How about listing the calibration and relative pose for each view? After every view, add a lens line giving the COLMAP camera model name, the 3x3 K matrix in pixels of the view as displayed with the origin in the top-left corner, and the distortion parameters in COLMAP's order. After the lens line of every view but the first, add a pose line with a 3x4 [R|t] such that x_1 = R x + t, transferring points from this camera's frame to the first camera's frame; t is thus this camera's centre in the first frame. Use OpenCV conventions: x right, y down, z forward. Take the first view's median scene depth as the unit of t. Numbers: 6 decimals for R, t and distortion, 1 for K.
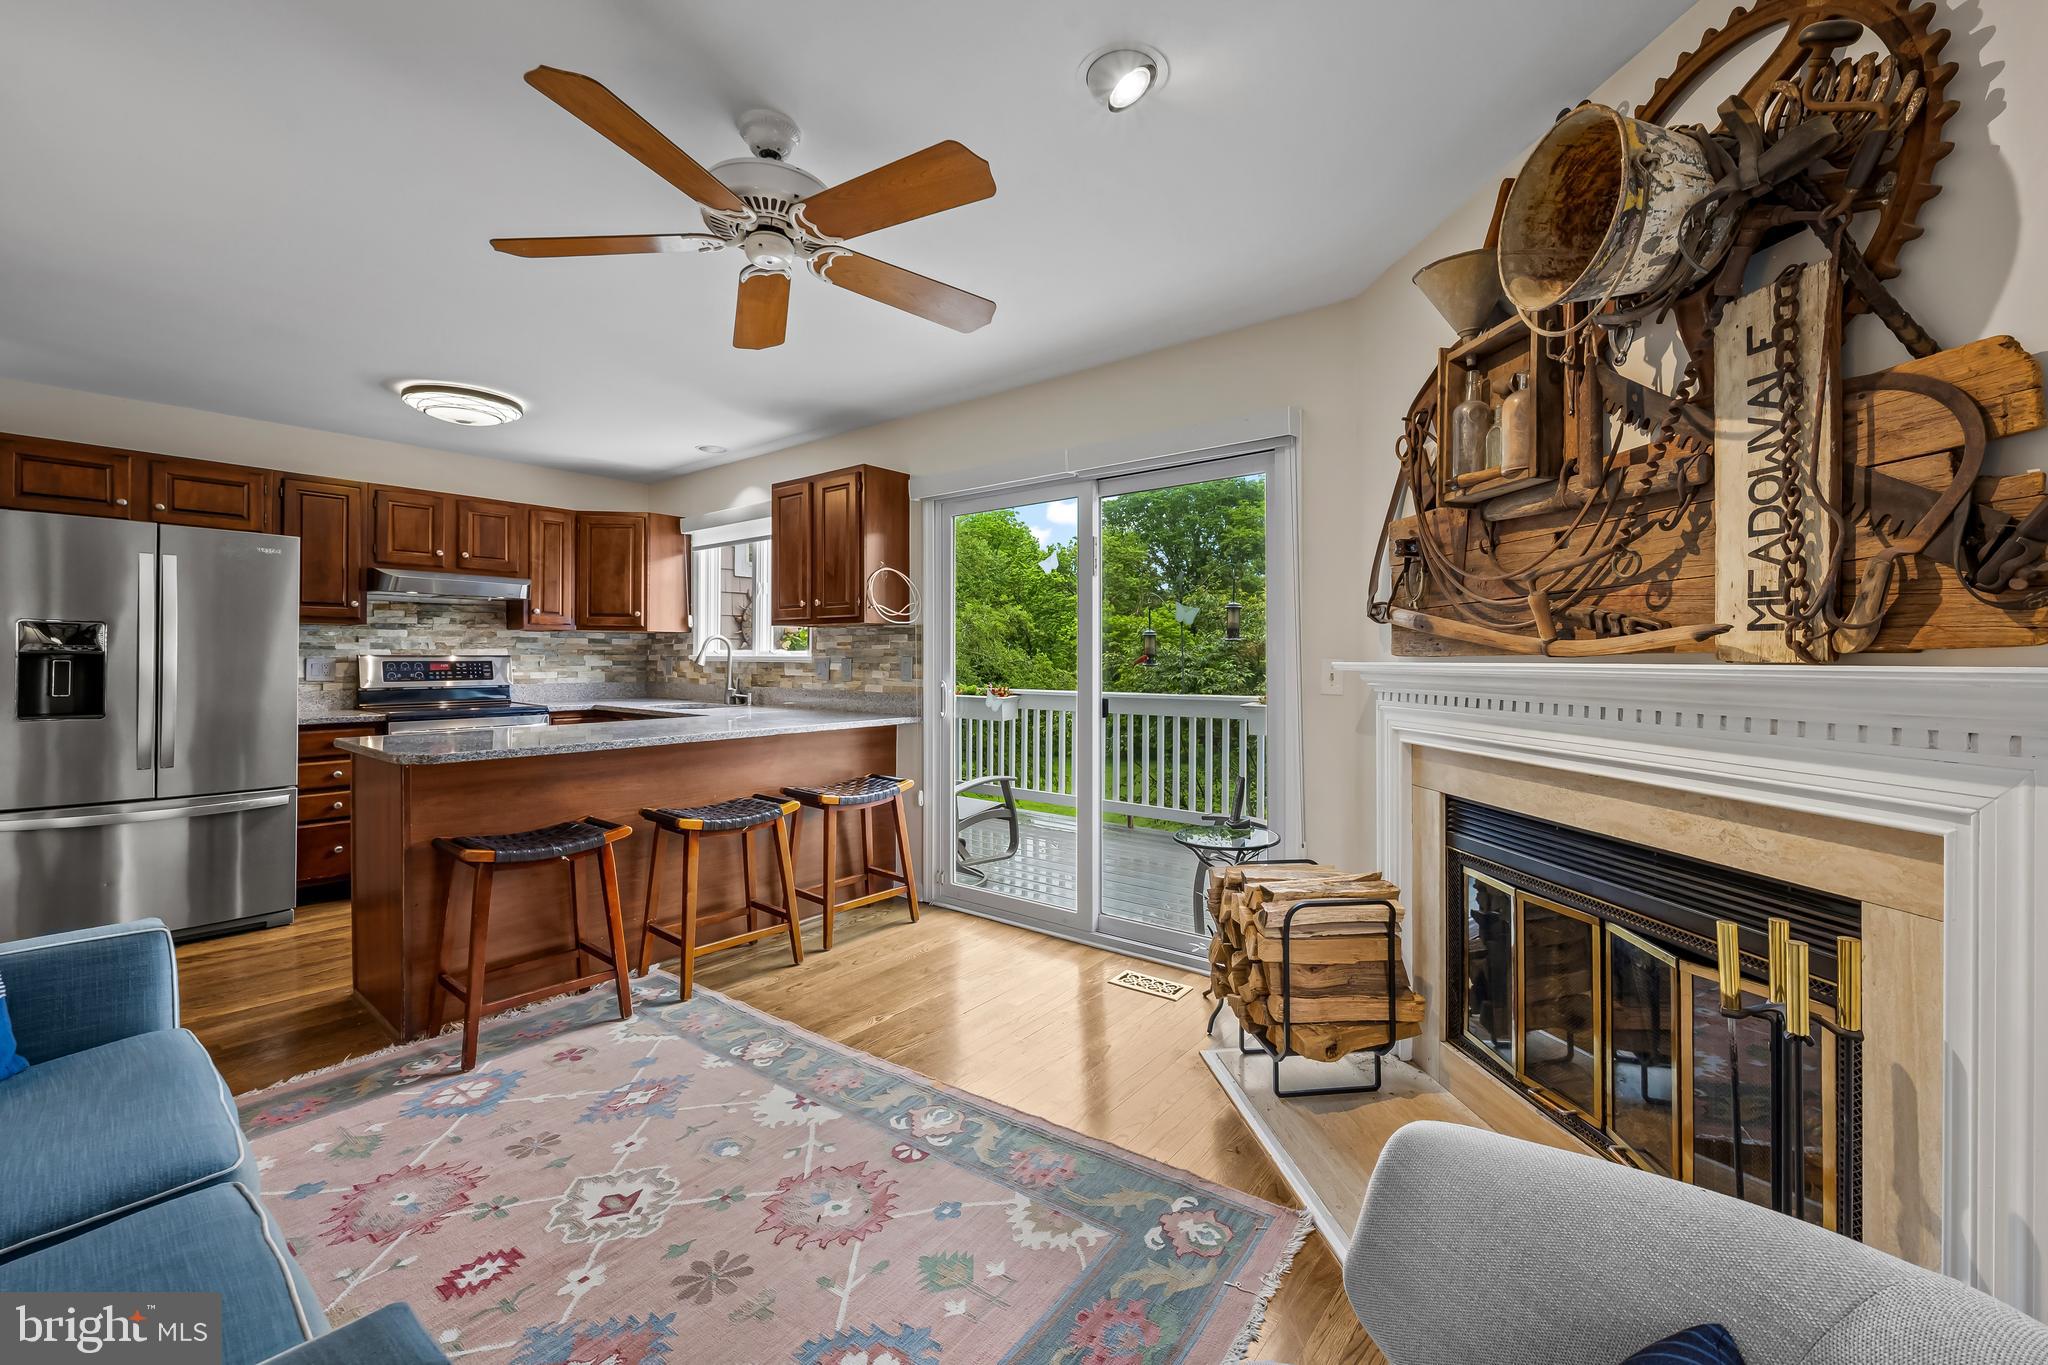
lens RADIAL K [[827.3, 0, 1026.4], [0, 827.3, 664.4], [0, 0, 1]] dist [-0.000640, 0.000116]
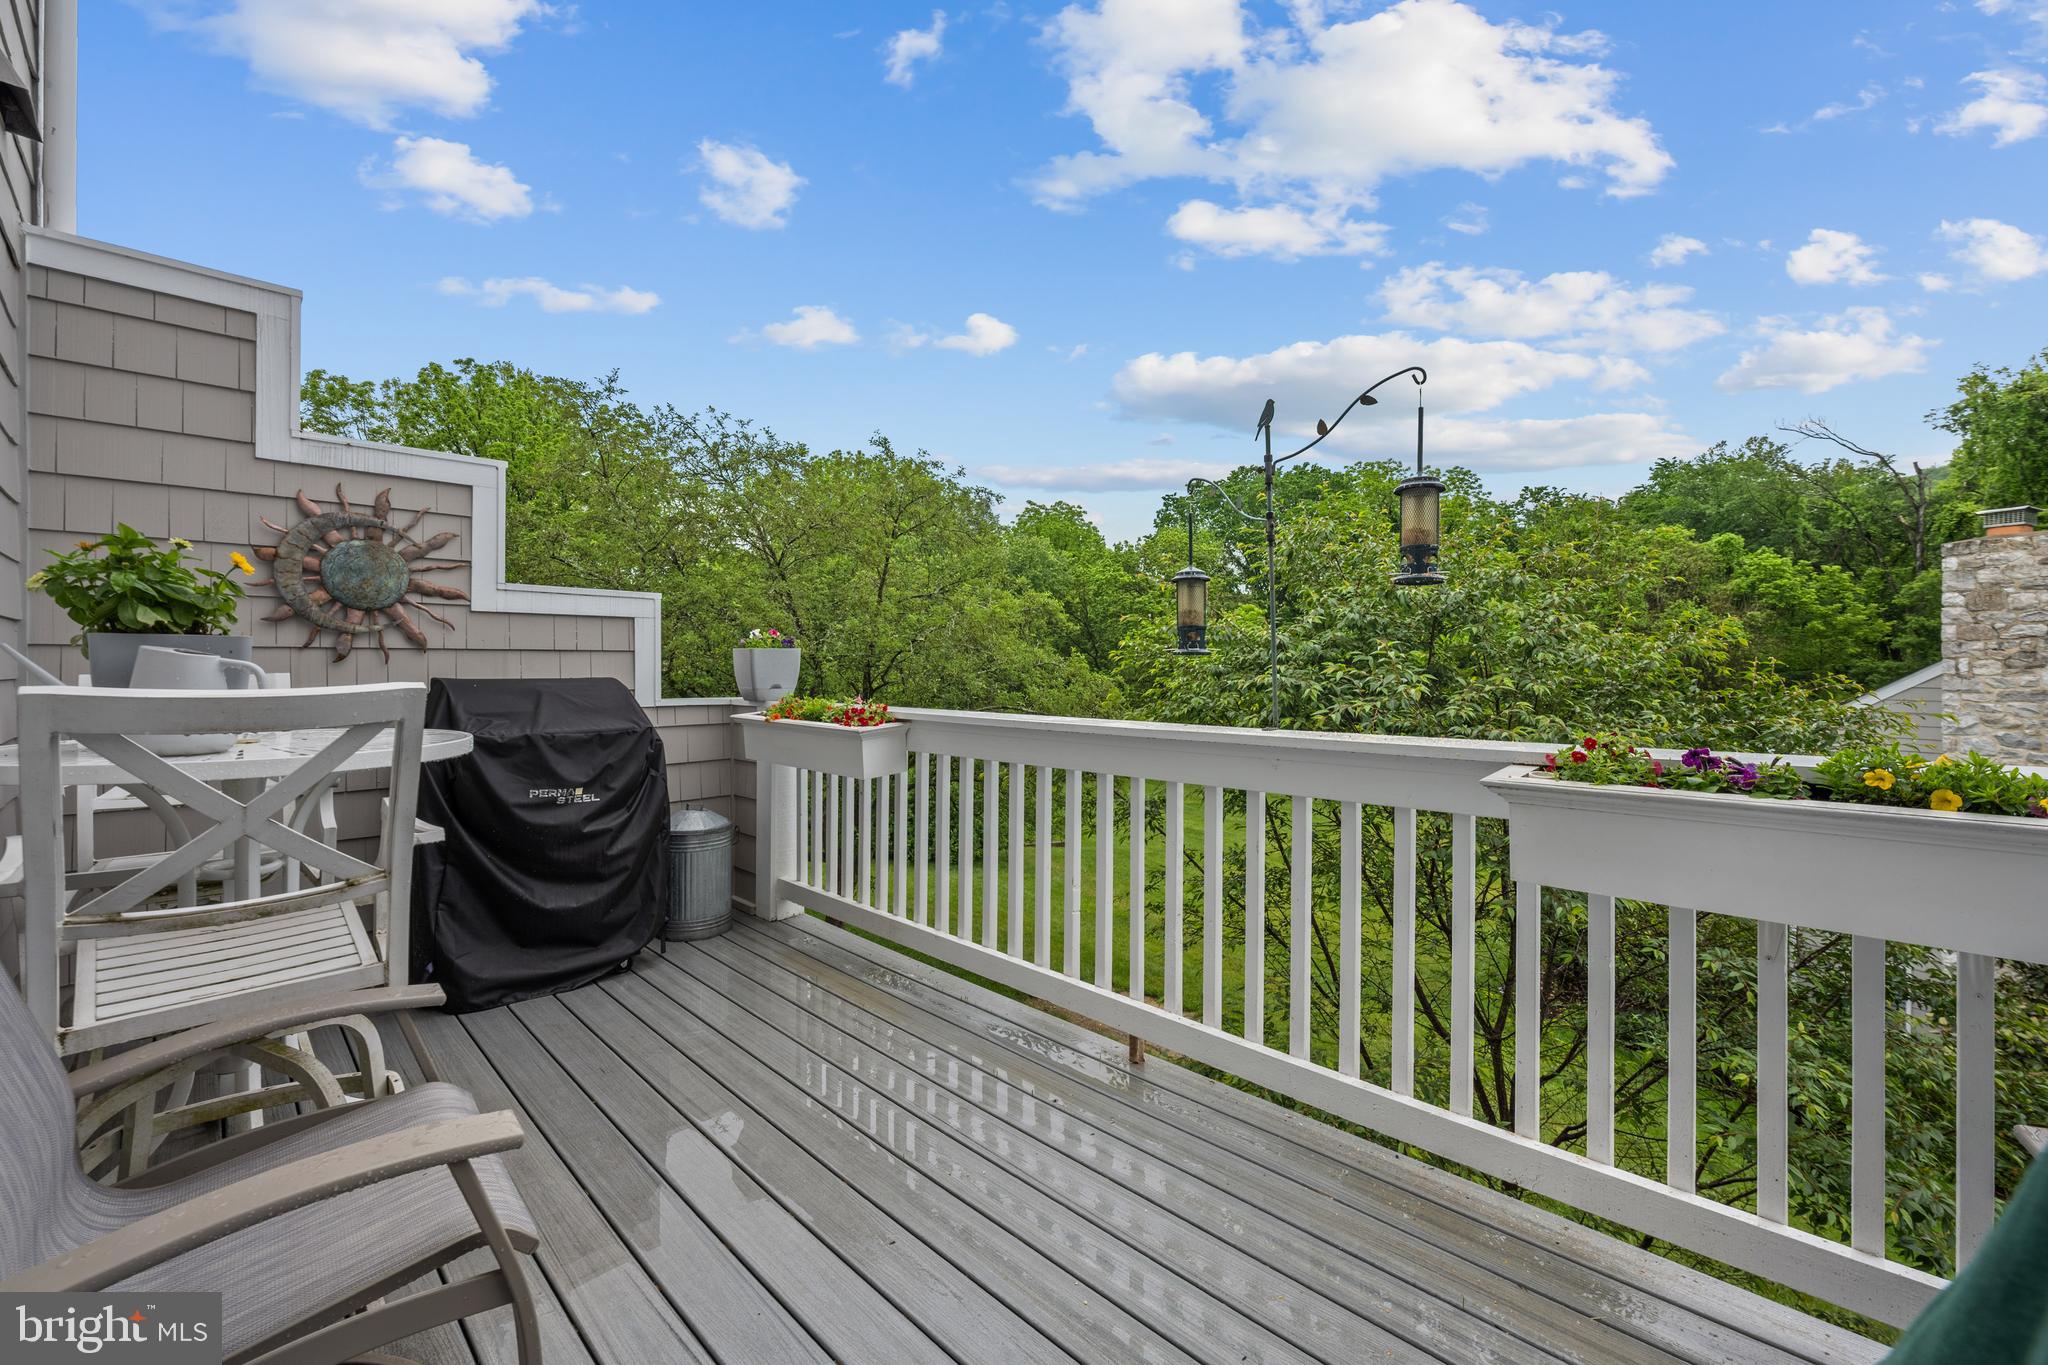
lens RADIAL K [[829.0, 0, 1024.0], [0, 829.0, 682.5], [0, 0, 1]] dist [0.000540, -0.000048]
pose [[0.995789, -0.000778, -0.091669, 0.042062], [0.002024, 0.999907, 0.013508, 0.003352], [0.091650, -0.013637, 0.995698, 0.233031]]
